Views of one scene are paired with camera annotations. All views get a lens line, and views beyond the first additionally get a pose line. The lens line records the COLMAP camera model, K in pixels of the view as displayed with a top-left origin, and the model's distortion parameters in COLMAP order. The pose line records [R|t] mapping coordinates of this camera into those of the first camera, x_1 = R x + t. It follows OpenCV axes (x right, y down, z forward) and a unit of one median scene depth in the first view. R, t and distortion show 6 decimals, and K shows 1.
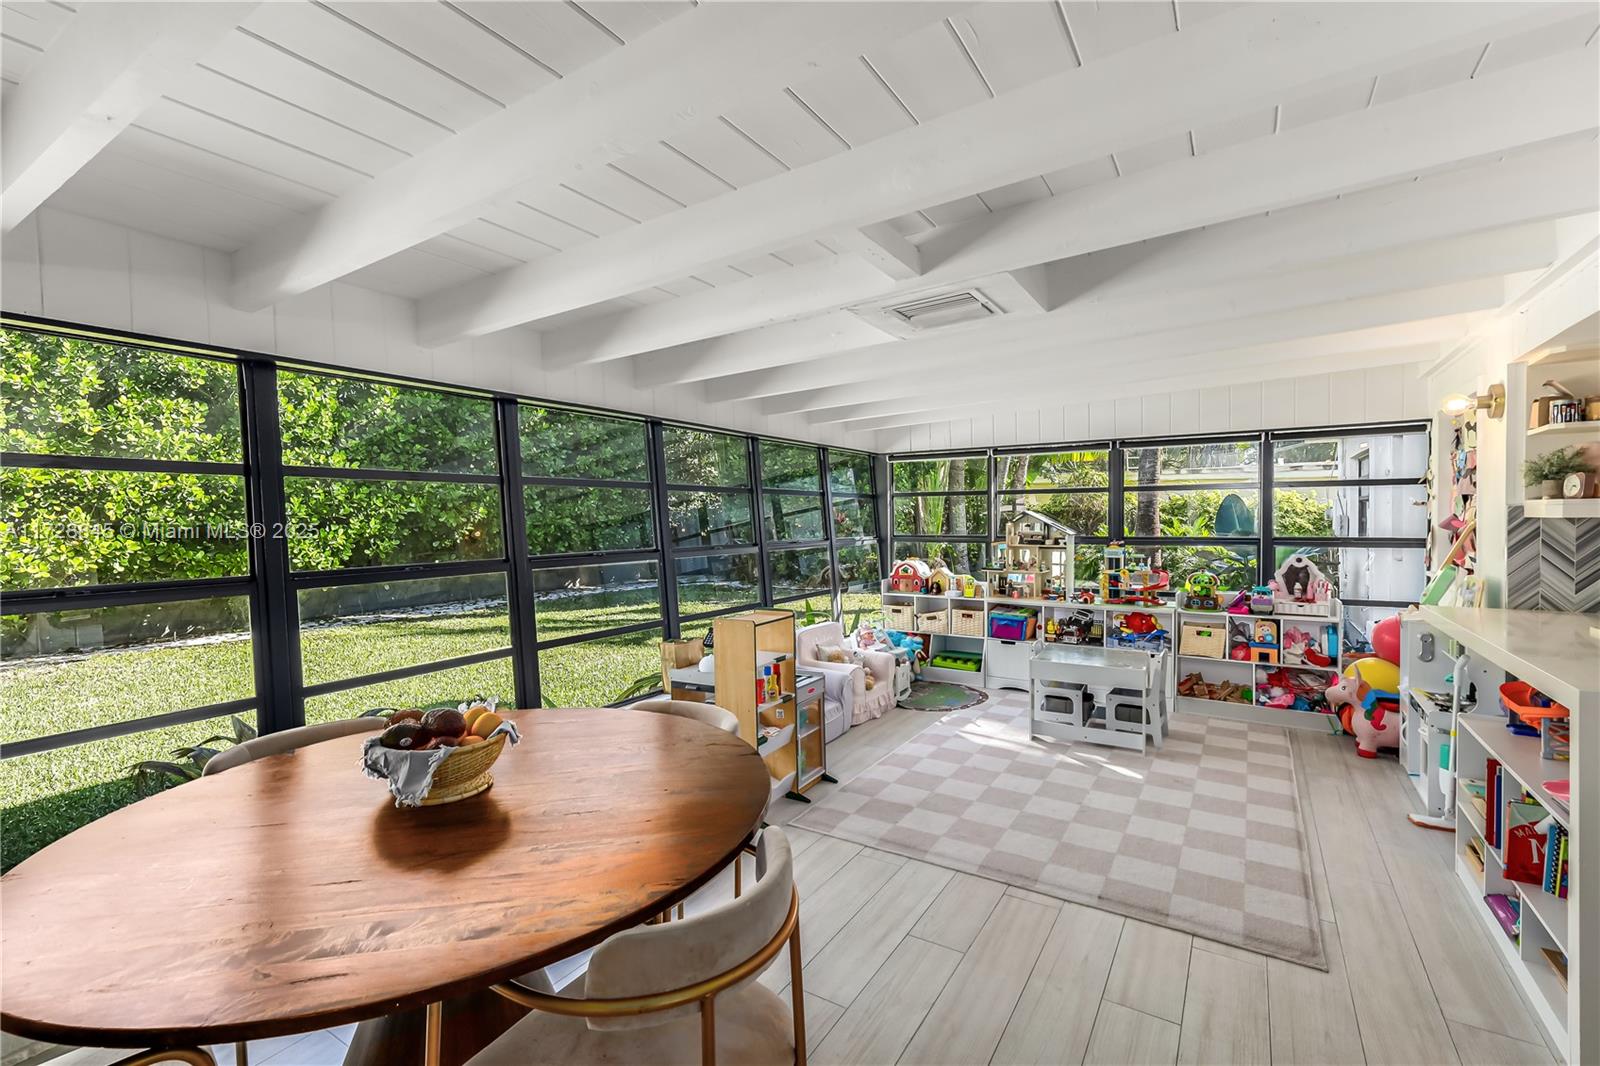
lens RADIAL K [[703.8, 0, 806.4], [0, 703.8, 520.9], [0, 0, 1]] dist [-0.000460, -0.000576]
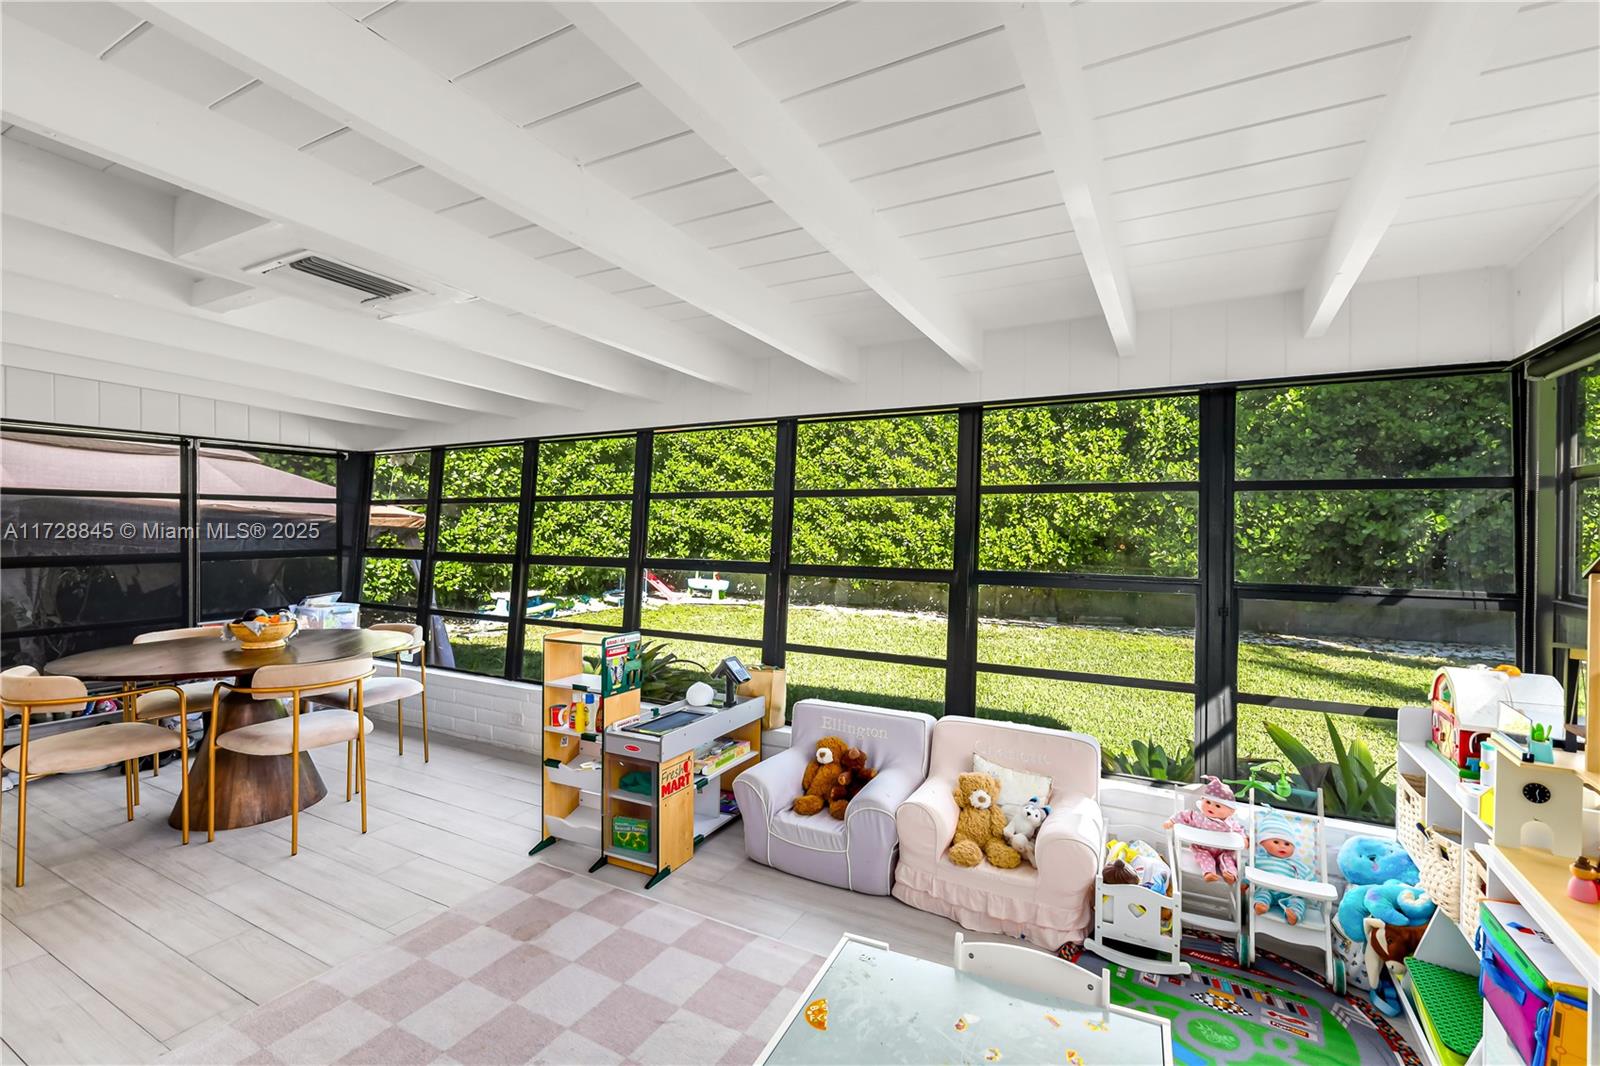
lens RADIAL K [[703.8, 0, 806.4], [0, 703.8, 520.9], [0, 0, 1]] dist [-0.000460, -0.000576]
pose [[0.061849, 0.001624, -0.998084, 0.314244], [-0.015201, 0.999884, 0.000685, -0.006547], [0.997970, 0.015130, 0.061866, 0.443142]]
